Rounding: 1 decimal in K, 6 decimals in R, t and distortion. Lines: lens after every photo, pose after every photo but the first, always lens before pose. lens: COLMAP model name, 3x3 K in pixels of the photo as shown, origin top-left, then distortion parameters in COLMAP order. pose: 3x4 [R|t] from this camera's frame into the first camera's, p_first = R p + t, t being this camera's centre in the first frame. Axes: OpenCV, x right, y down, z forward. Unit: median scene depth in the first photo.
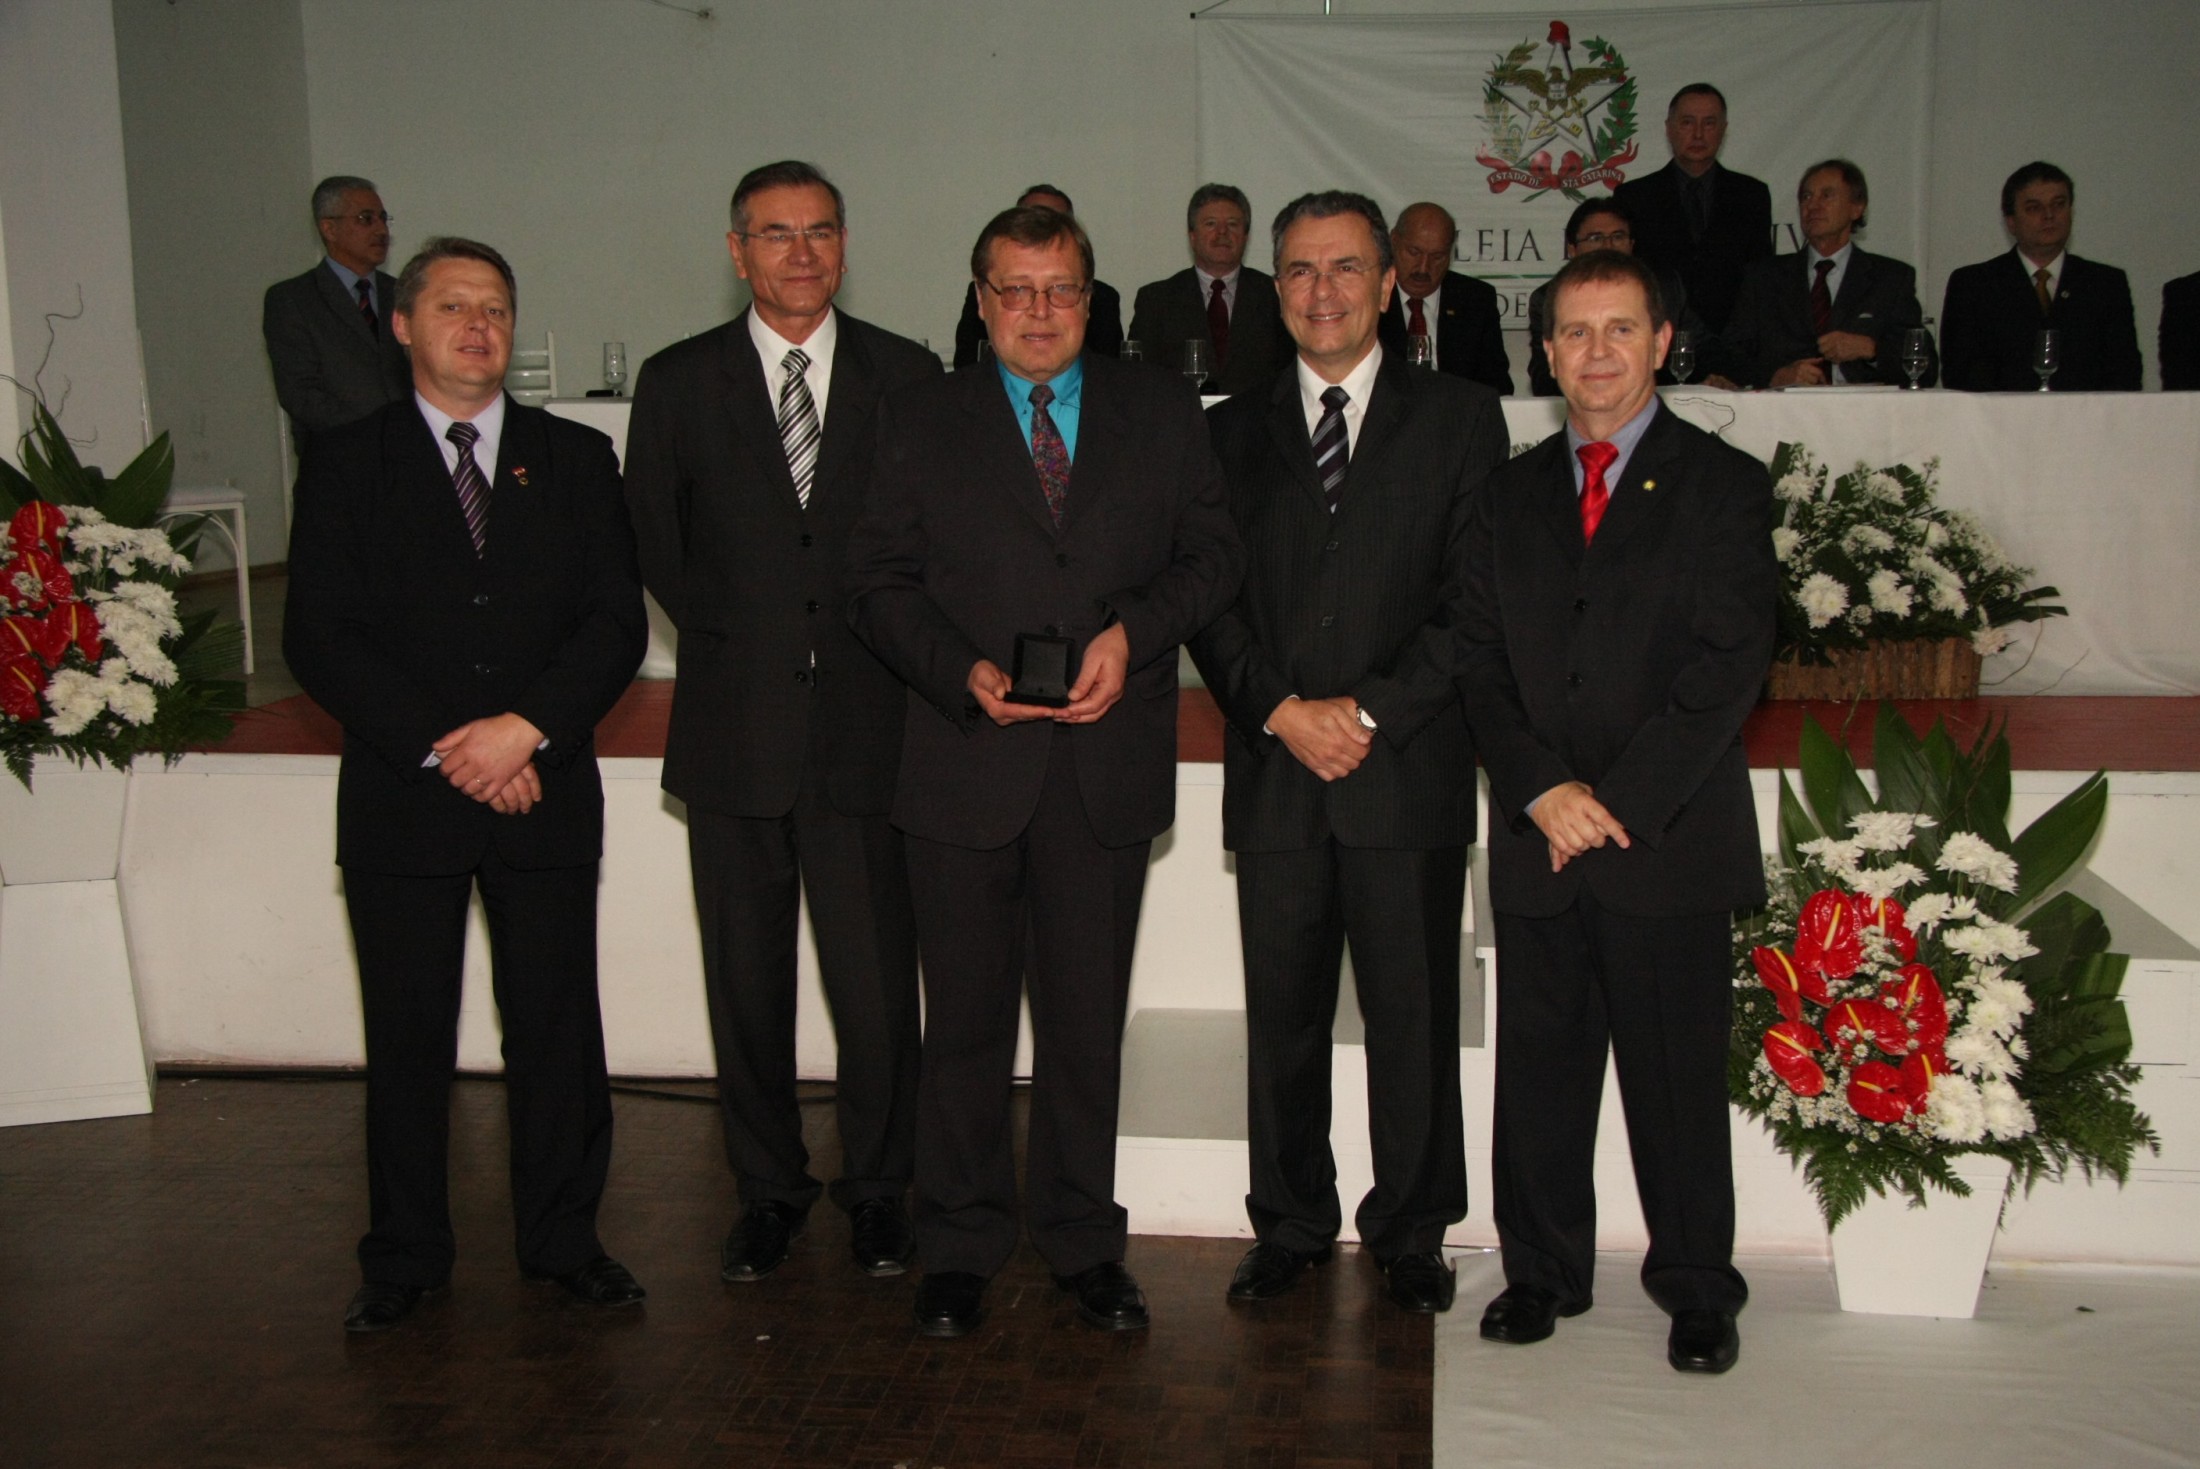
lens RADIAL K [[2877.0, 0, 1158.6], [0, 2877.0, 788.0], [0, 0, 1]] dist [0.012586, 0.355348]
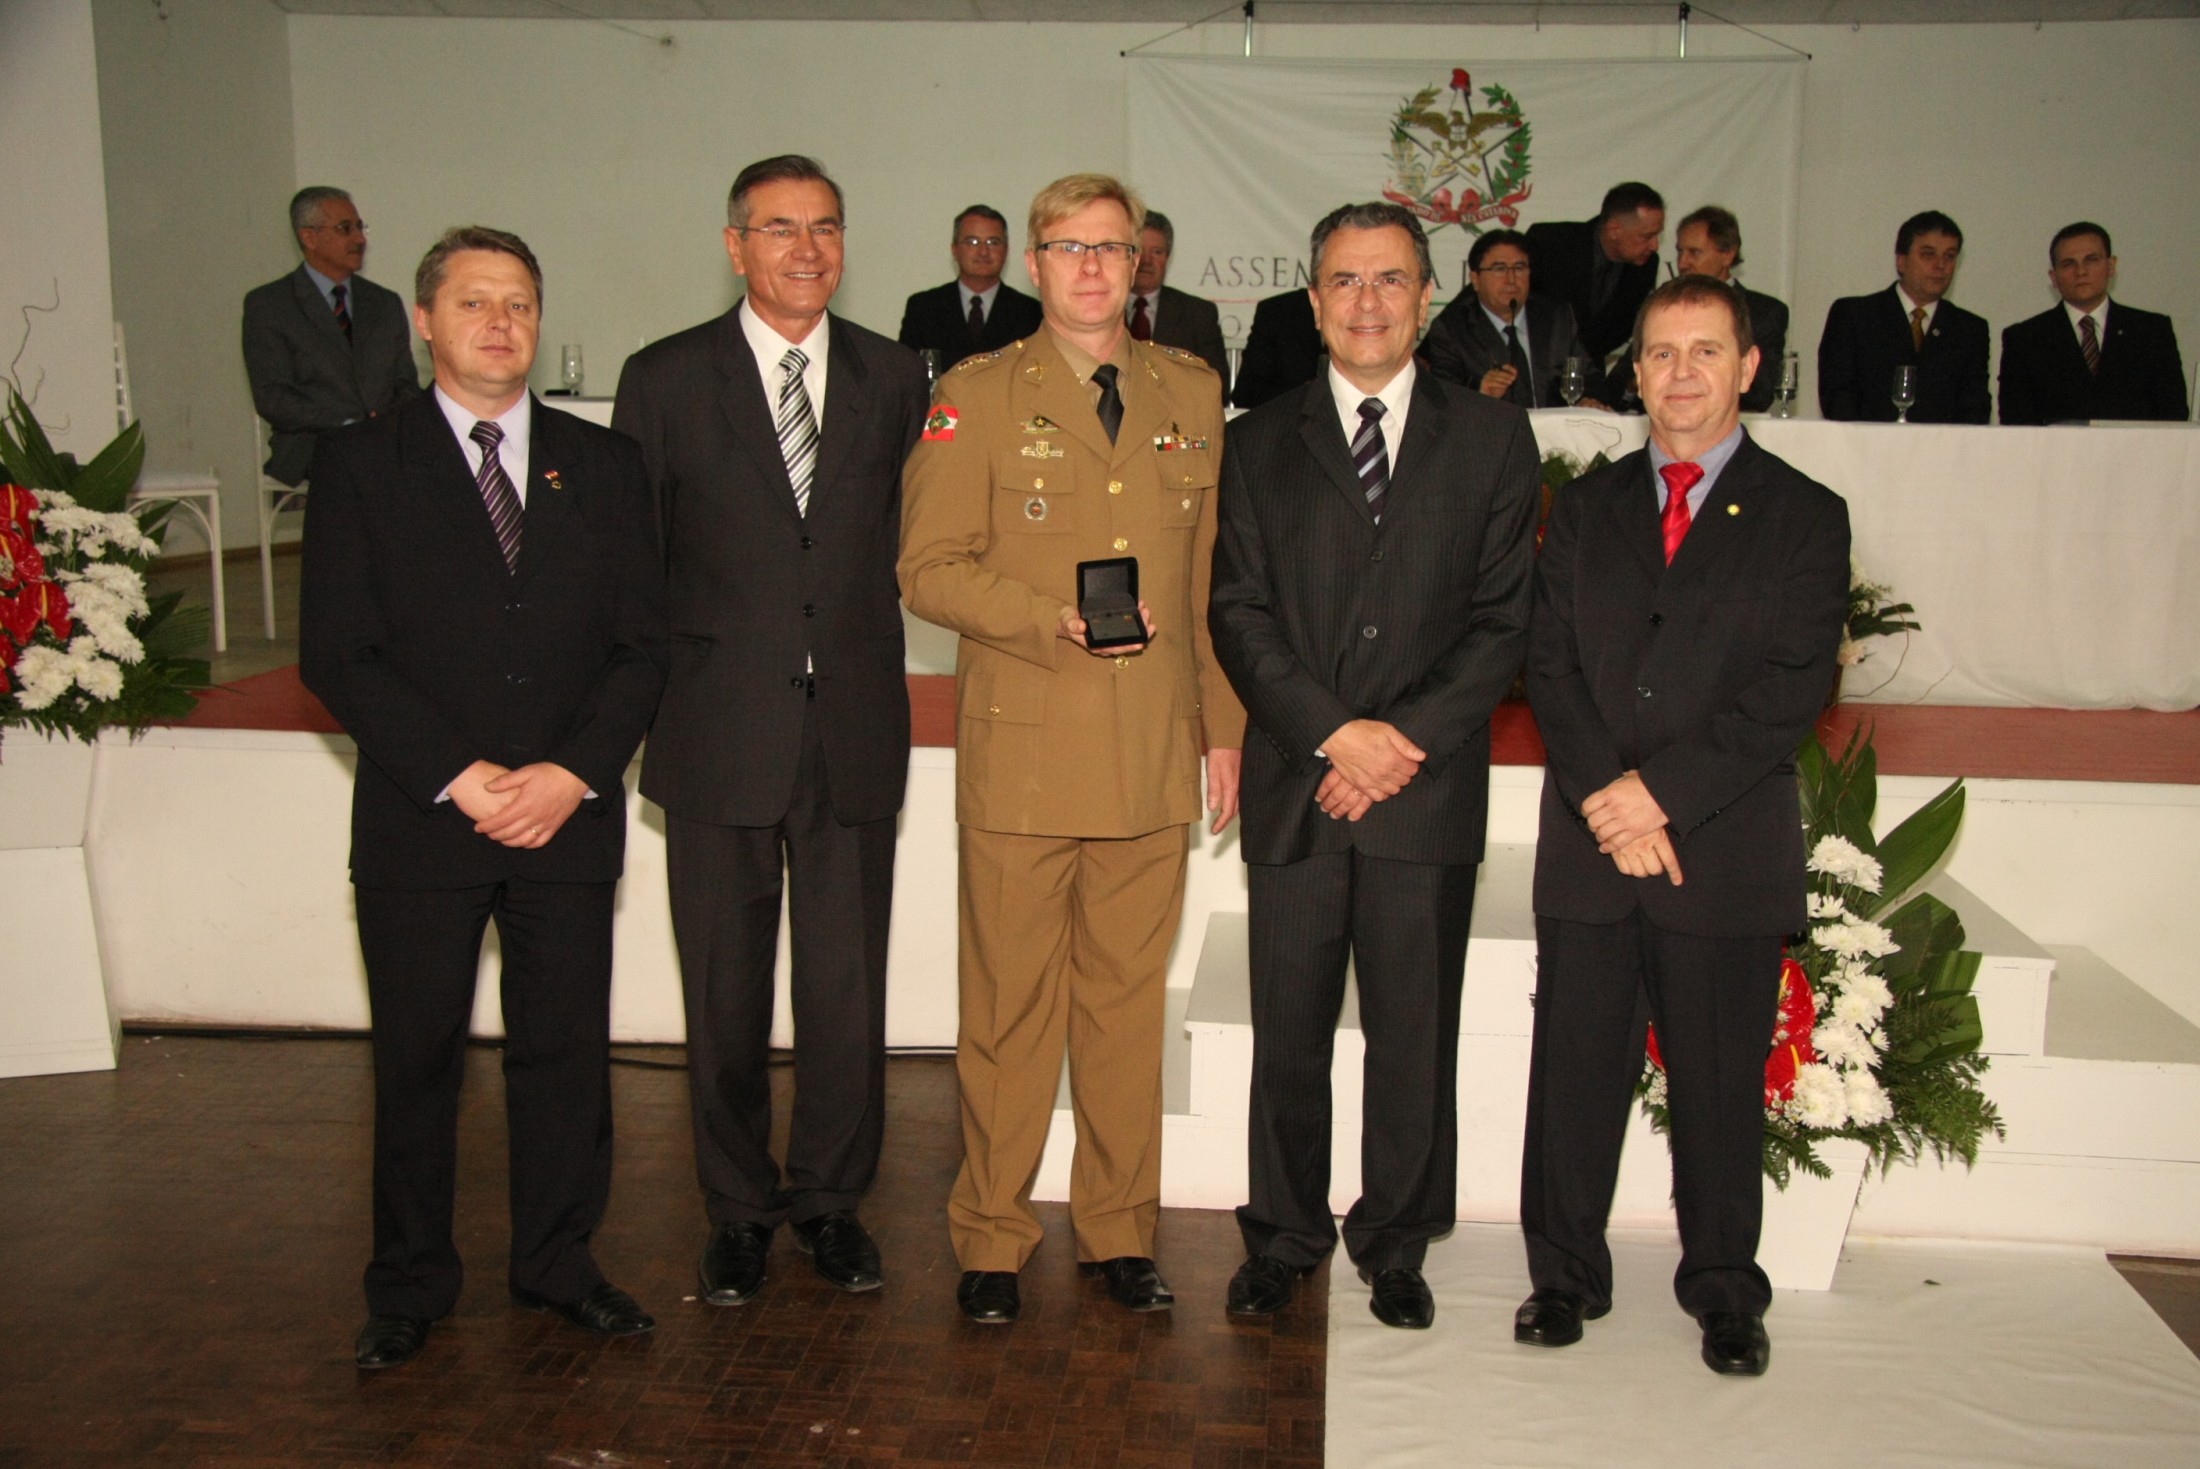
lens RADIAL K [[2616.0, 0, 1165.6], [0, 2616.0, 805.7], [0, 0, 1]] dist [-0.044675, 0.313900]
pose [[0.999309, 0.017253, 0.032920, 0.001184], [-0.017771, 0.999722, 0.015524, -0.004980], [-0.032643, -0.016098, 0.999337, 0.037165]]
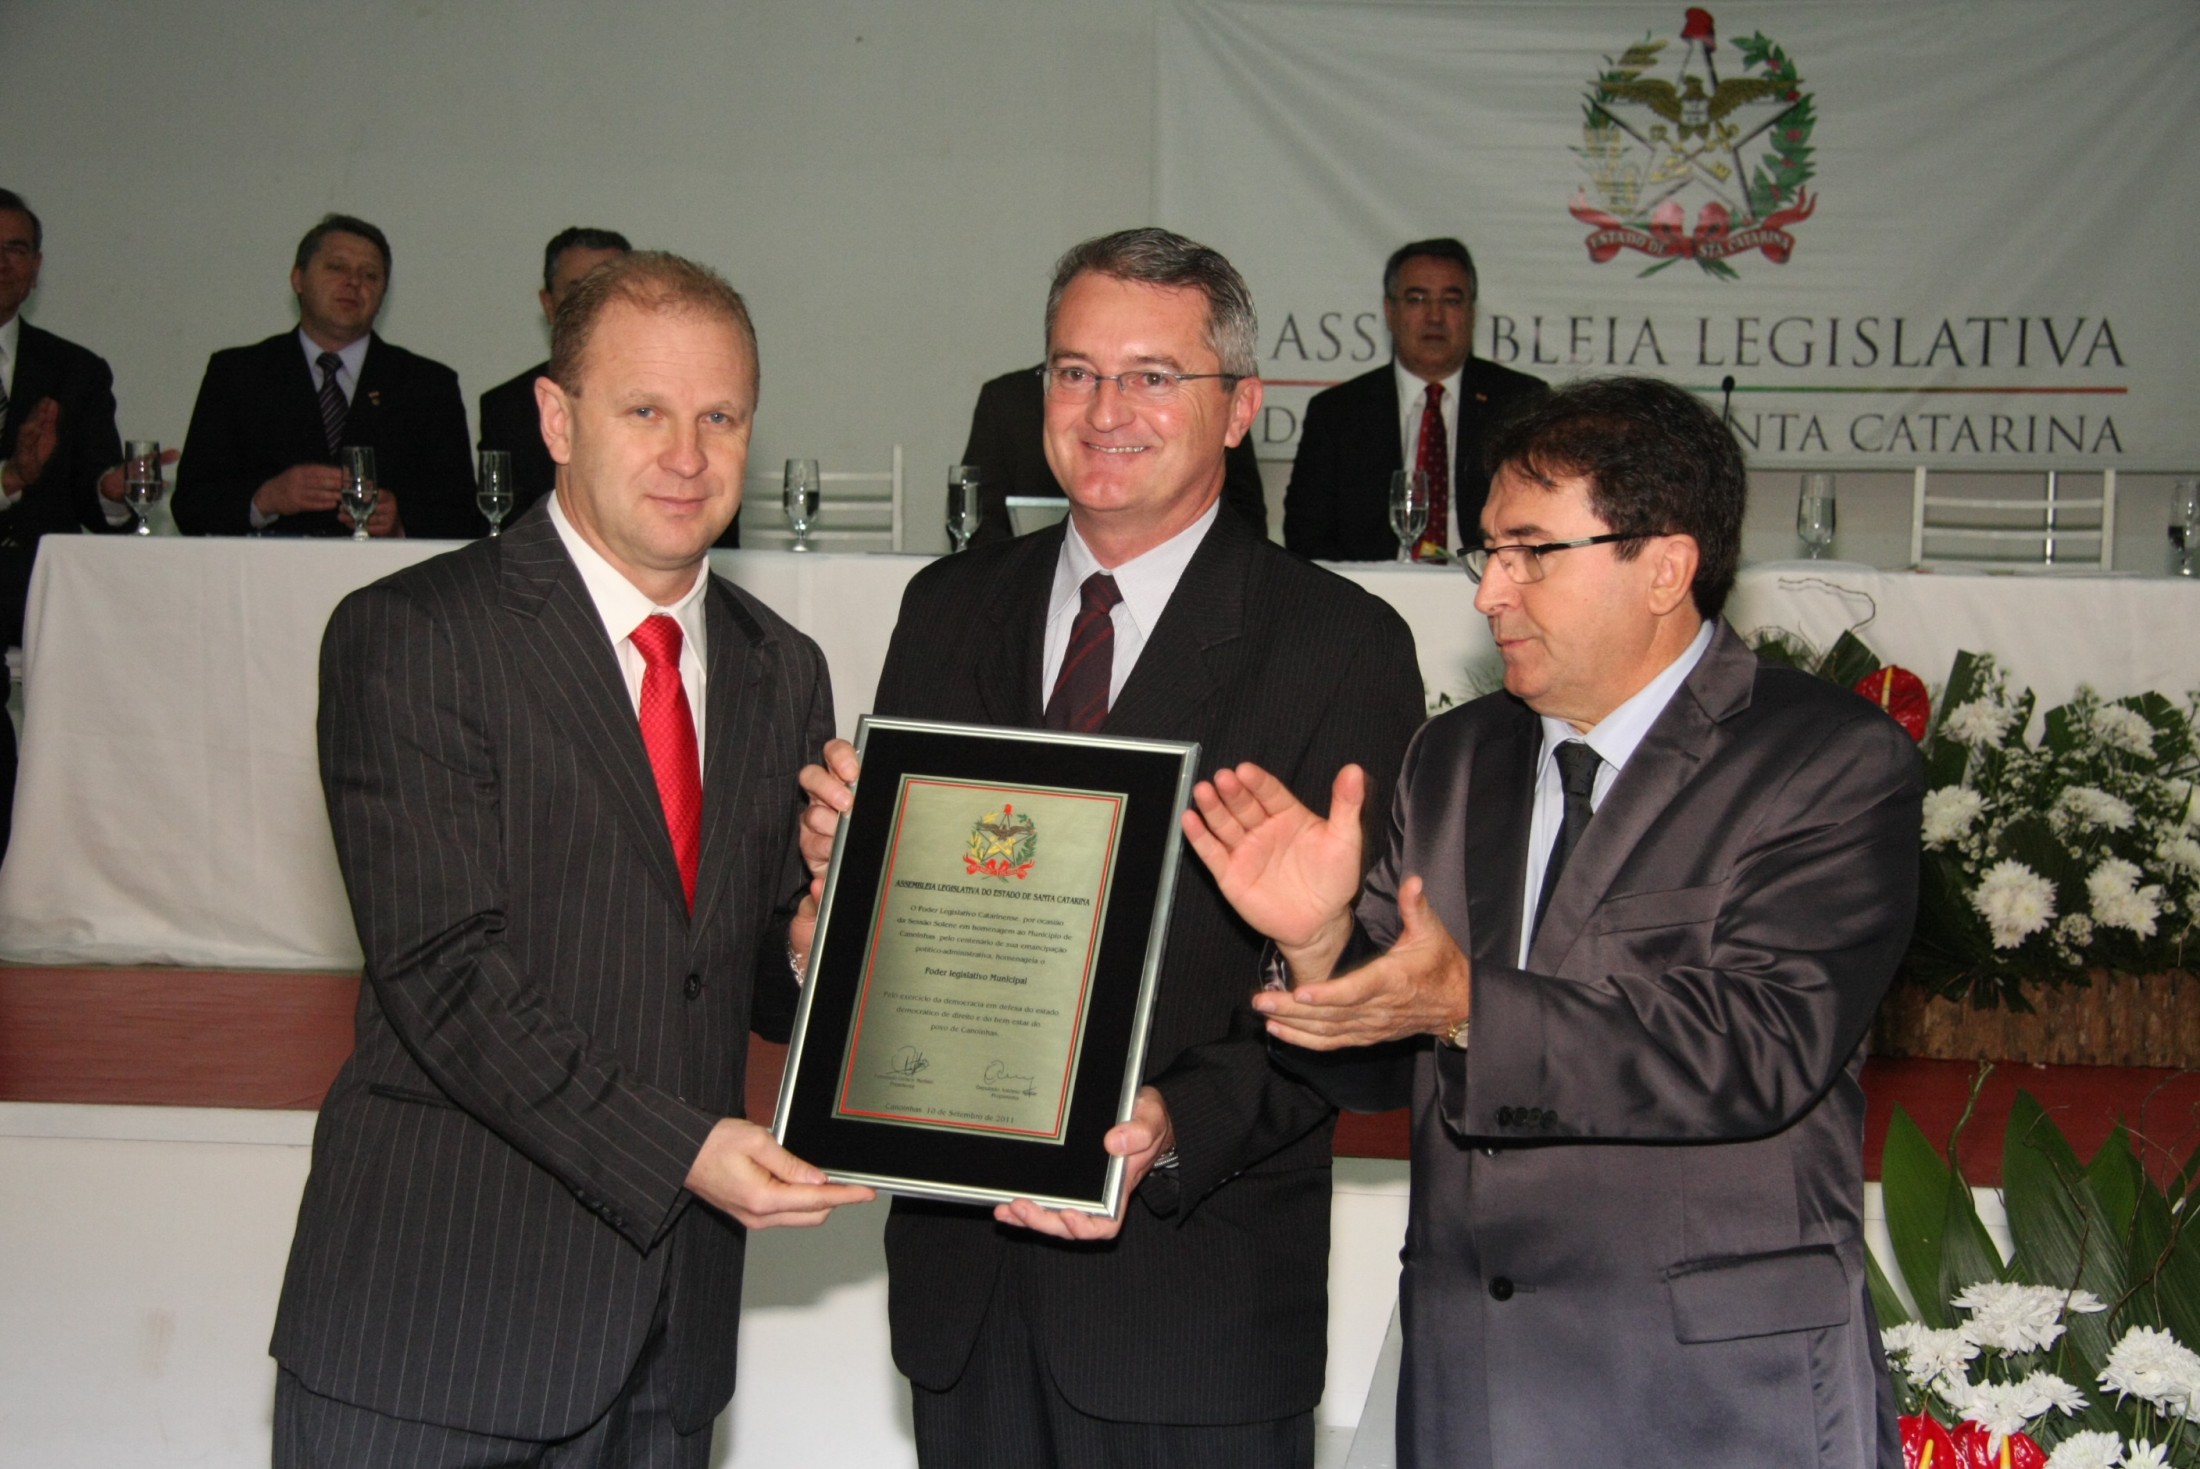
lens RADIAL K [[4076.2, 0, 1146.3], [0, 4076.2, 774.3], [0, 0, 1]] dist [0.227165, 0.233586]
pose [[0.999147, 0.029853, -0.028539, 0.075455], [-0.032037, 0.996326, -0.079424, -0.018243], [0.026063, 0.080271, 0.996432, 0.112235]]
